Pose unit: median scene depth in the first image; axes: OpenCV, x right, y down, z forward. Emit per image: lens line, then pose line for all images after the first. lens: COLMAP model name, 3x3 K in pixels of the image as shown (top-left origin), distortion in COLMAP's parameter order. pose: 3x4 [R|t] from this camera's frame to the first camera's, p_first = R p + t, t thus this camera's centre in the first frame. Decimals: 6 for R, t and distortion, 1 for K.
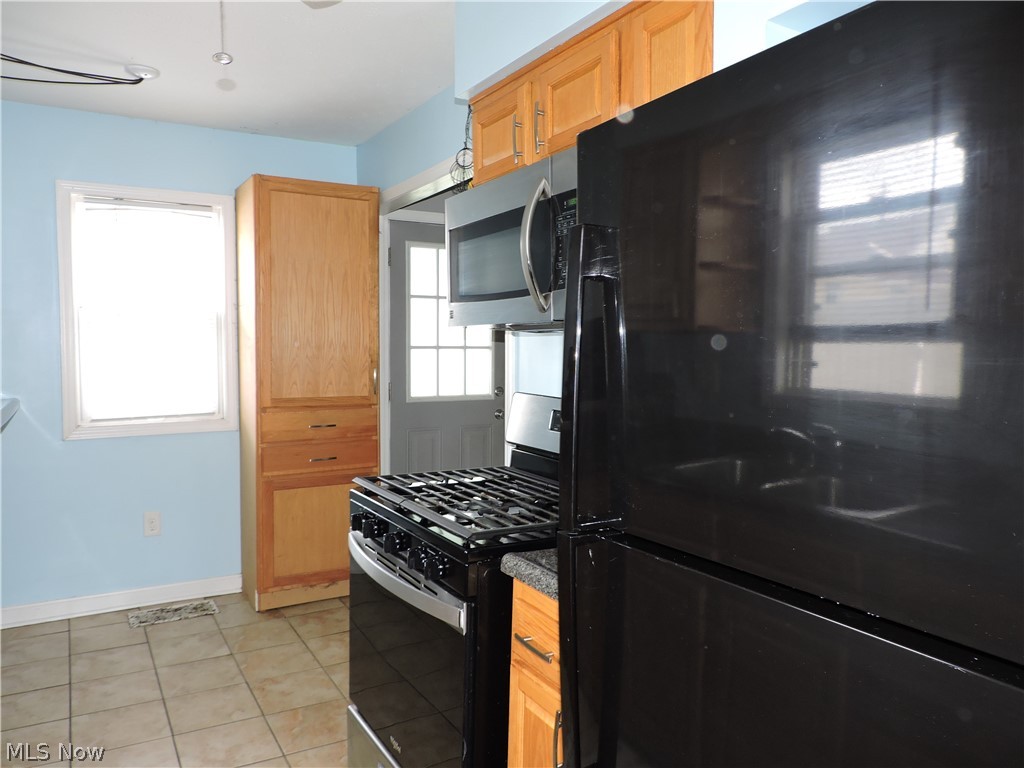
lens RADIAL K [[745.9, 0, 512.6], [0, 745.9, 379.7], [0, 0, 1]] dist [0.004342, -0.015422]
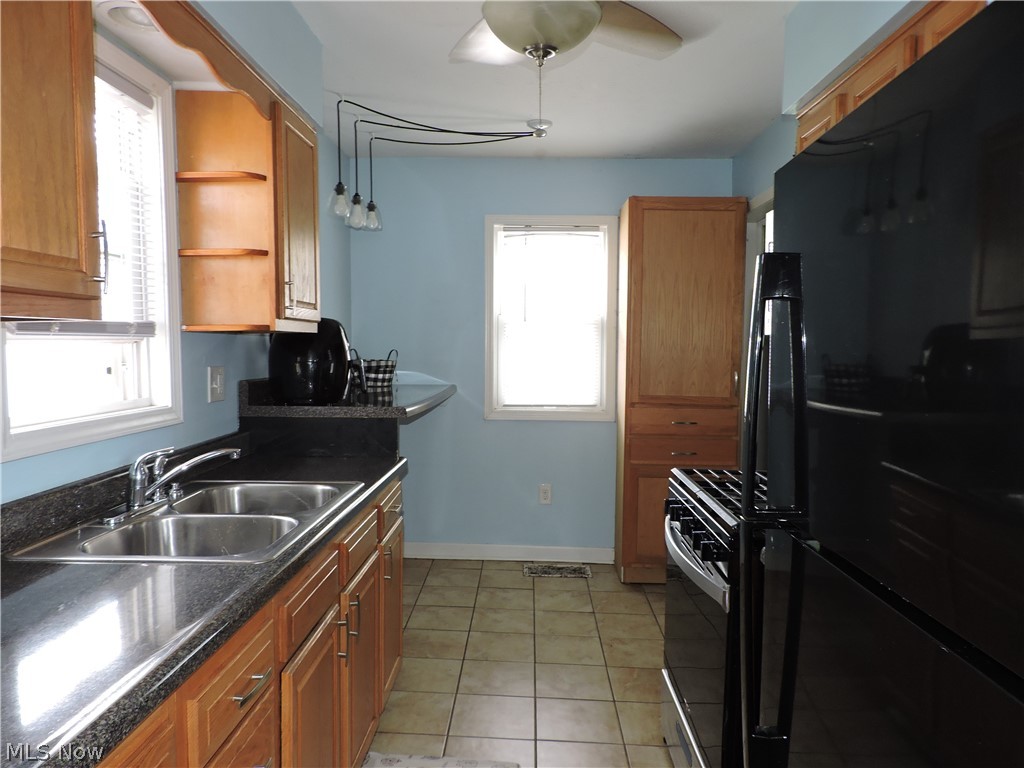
lens RADIAL K [[745.9, 0, 510.2], [0, 745.9, 388.8], [0, 0, 1]] dist [0.004342, -0.015422]
pose [[0.844391, 0.047457, -0.533622, 0.110749], [-0.042049, 0.998867, 0.022296, -0.000957], [0.534075, 0.003611, 0.845429, -0.051273]]
